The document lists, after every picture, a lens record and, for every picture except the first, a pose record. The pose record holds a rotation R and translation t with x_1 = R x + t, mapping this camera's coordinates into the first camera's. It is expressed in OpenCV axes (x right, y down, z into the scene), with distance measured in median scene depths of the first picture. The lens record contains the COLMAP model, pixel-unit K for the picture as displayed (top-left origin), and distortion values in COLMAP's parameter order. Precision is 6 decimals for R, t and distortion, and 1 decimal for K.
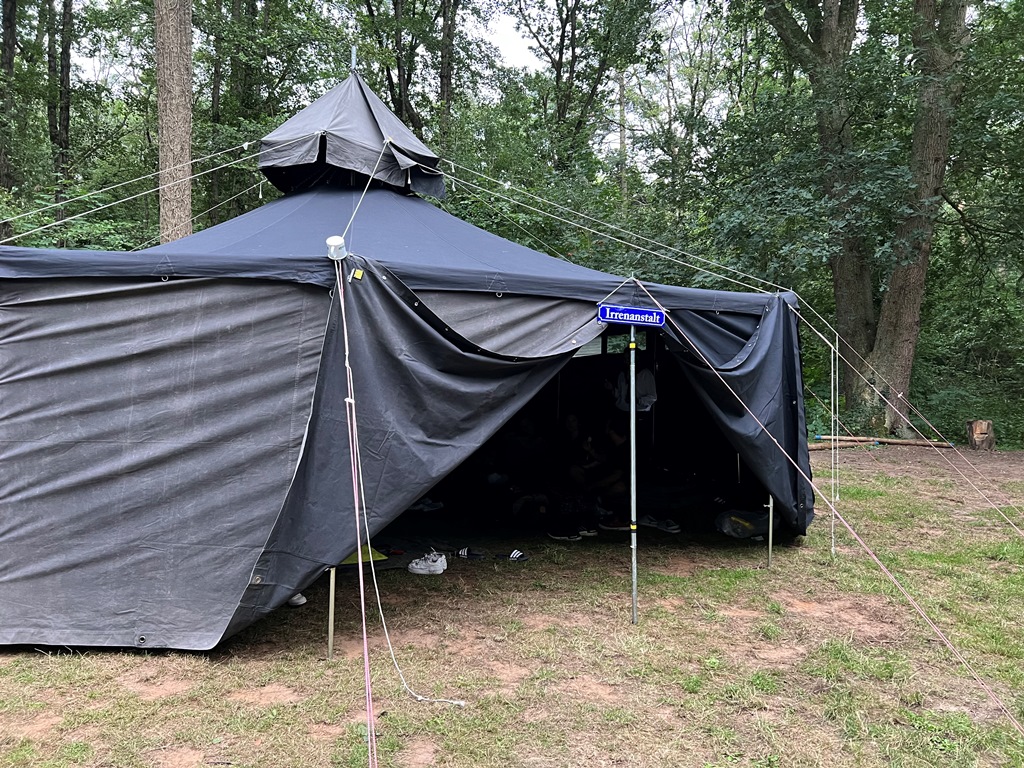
lens RADIAL K [[767.0, 0, 512.0], [0, 767.0, 384.0], [0, 0, 1]] dist [0.047788, -0.053541]
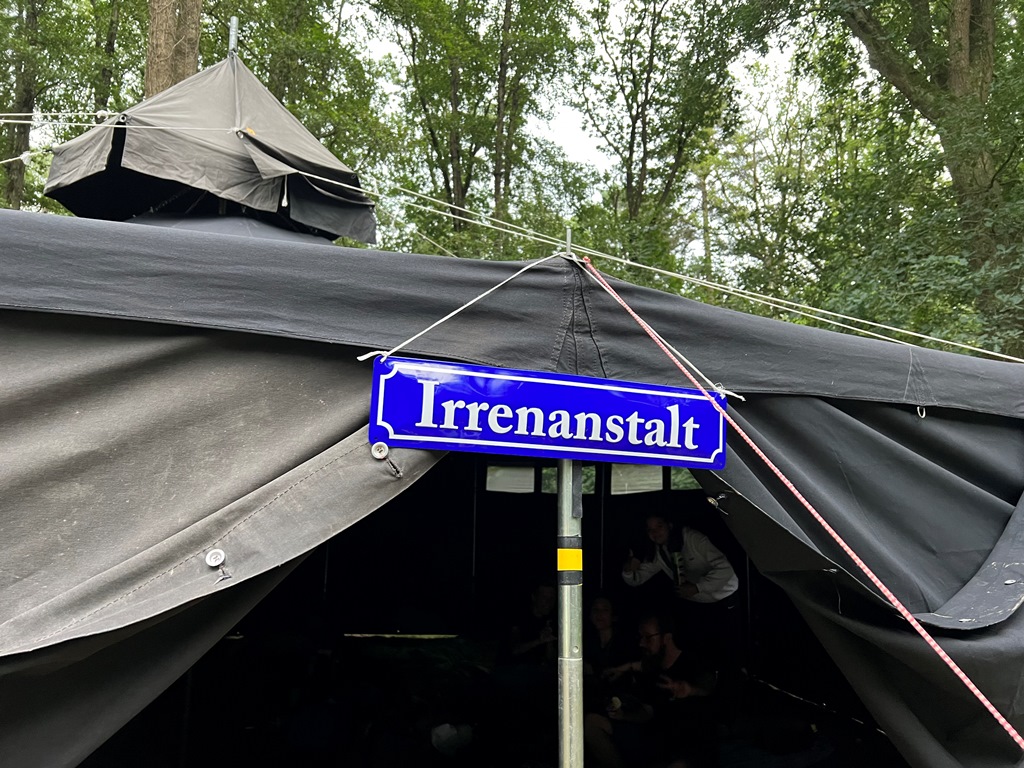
lens RADIAL K [[767.0, 0, 512.0], [0, 767.0, 384.0], [0, 0, 1]] dist [0.047788, -0.053541]
pose [[0.992695, -0.016771, -0.119477, 0.149116], [-0.002037, 0.987821, -0.155584, -0.057413], [0.120631, 0.154691, 0.980571, 0.697054]]
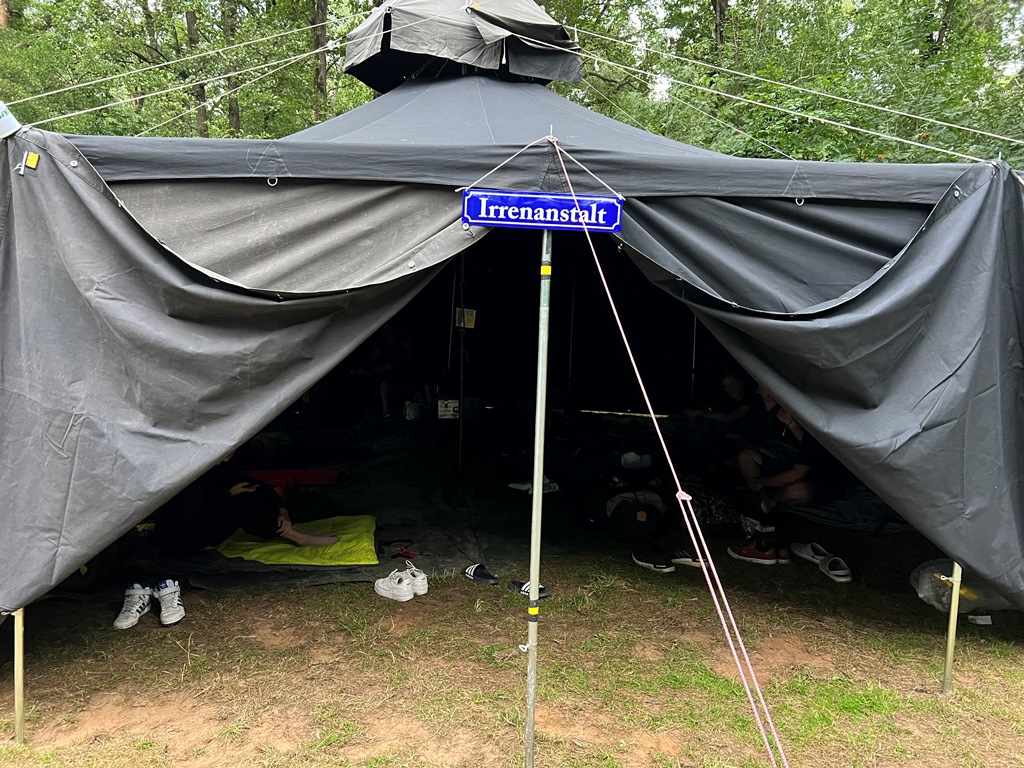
lens RADIAL K [[760.5, 0, 515.7], [0, 760.5, 384.6], [0, 0, 1]] dist [0.104803, -0.181379]
pose [[0.891554, 0.045168, -0.450656, 0.335404], [-0.010630, 0.996828, 0.078879, -0.011403], [0.452789, -0.065534, 0.889206, 0.465923]]
